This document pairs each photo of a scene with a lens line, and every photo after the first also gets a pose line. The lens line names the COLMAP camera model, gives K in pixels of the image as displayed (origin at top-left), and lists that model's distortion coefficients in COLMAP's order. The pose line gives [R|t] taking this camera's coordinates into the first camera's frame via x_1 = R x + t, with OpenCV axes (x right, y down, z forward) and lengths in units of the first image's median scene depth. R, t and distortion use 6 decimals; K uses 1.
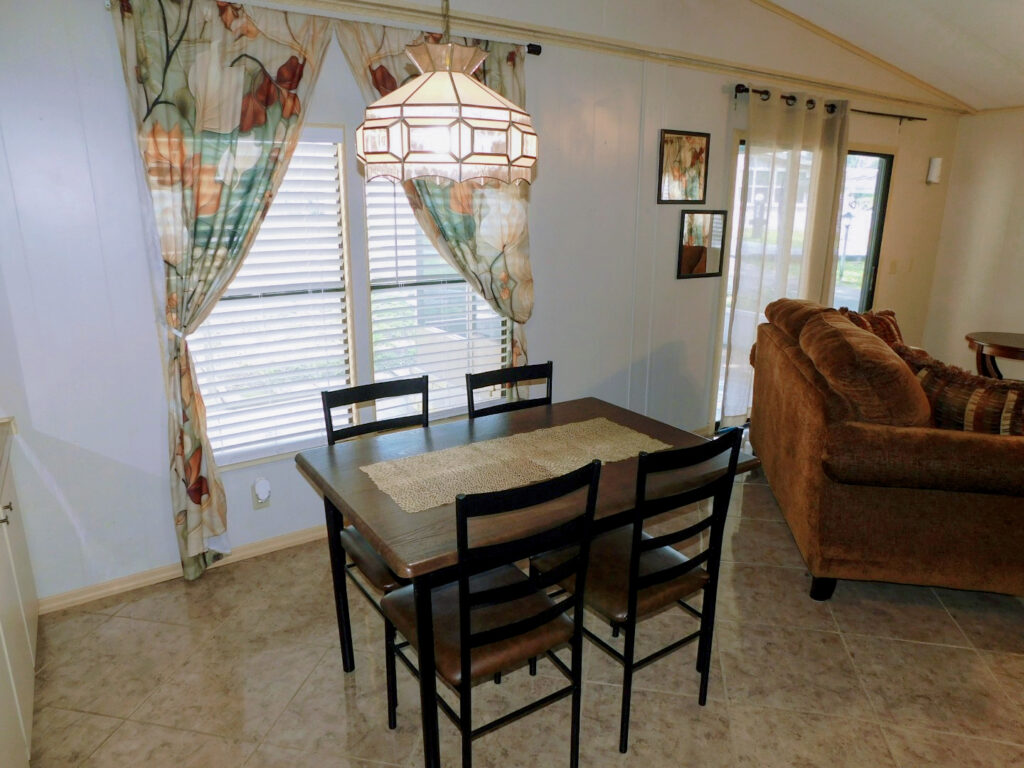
lens RADIAL K [[713.8, 0, 512.0], [0, 713.8, 384.0], [0, 0, 1]] dist [-0.066876, 0.084849]
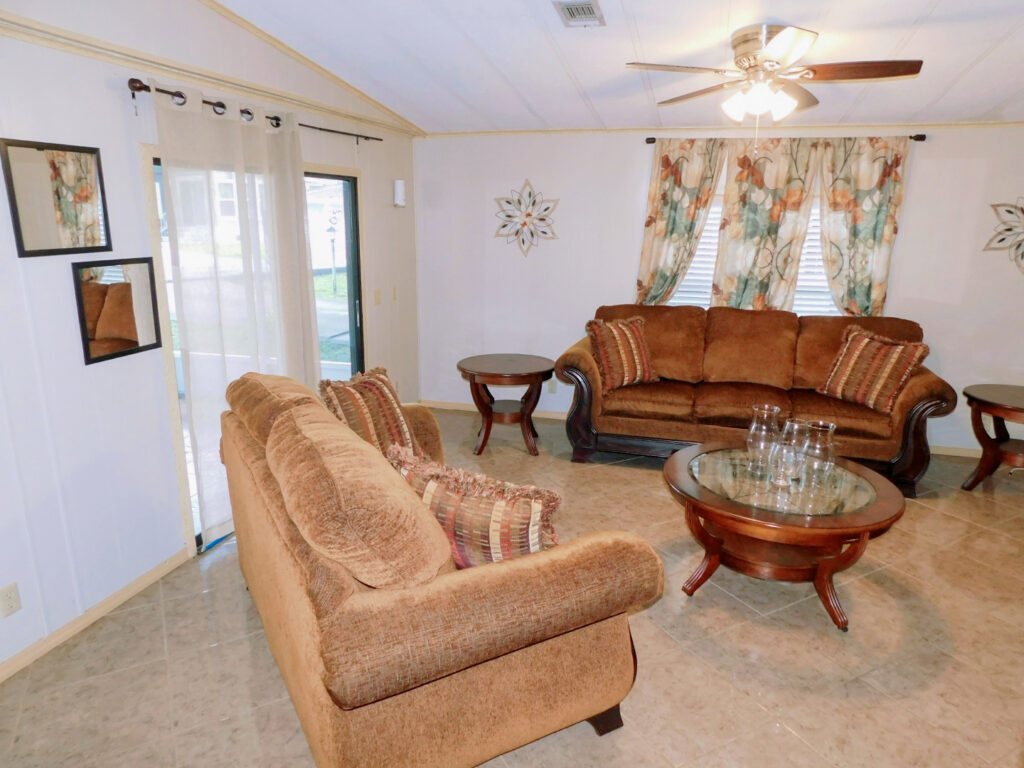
lens RADIAL K [[713.8, 0, 512.0], [0, 713.8, 384.0], [0, 0, 1]] dist [-0.066876, 0.084849]
pose [[0.782437, -0.158720, 0.602163, 0.144033], [0.167059, 0.985028, 0.042565, -0.090976], [-0.599903, 0.067293, 0.797238, 0.231132]]
